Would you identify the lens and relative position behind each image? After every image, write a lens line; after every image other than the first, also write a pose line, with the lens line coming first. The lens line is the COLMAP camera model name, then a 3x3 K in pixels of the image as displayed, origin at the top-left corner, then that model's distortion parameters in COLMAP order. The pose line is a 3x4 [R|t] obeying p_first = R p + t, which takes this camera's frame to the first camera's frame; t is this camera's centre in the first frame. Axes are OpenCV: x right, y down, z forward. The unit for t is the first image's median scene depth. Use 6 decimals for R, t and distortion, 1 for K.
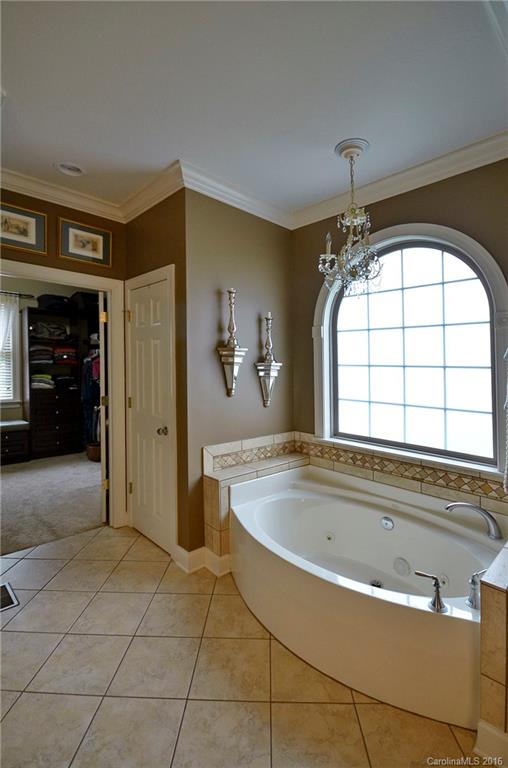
lens RADIAL K [[351.0, 0, 255.1], [0, 351.0, 374.8], [0, 0, 1]] dist [-0.003805, -0.000326]
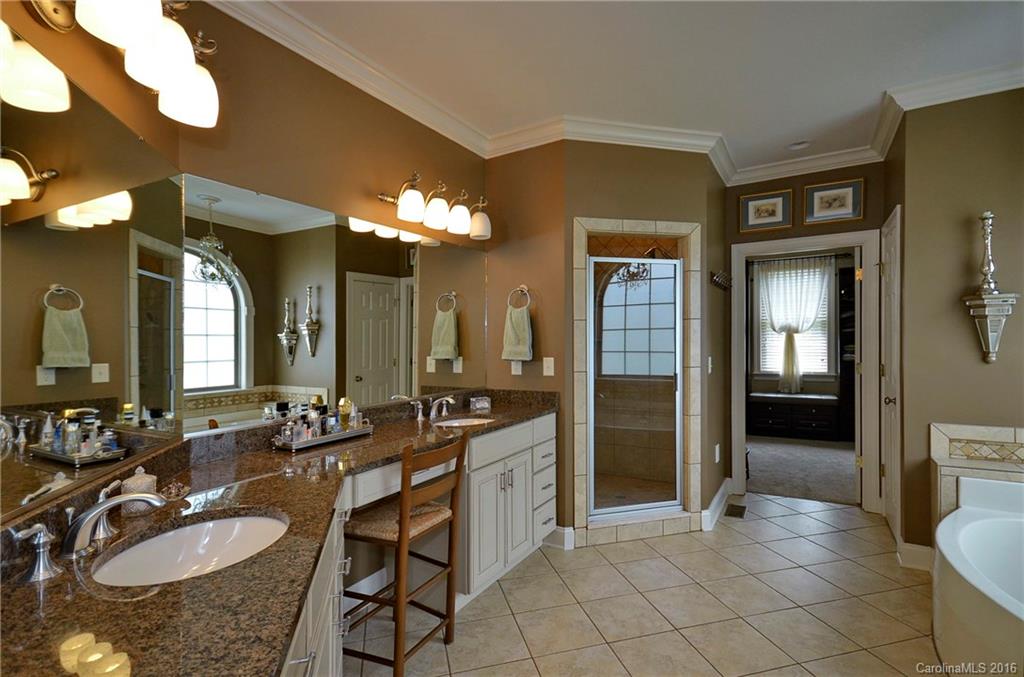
lens RADIAL K [[499.0, 0, 512.8], [0, 499.0, 346.5], [0, 0, 1]] dist [-0.000094, -0.000073]
pose [[0.240186, -0.011248, -0.970662, 0.687812], [-0.007338, 0.999883, -0.013402, 0.049623], [0.970699, 0.010341, 0.240076, -0.190516]]
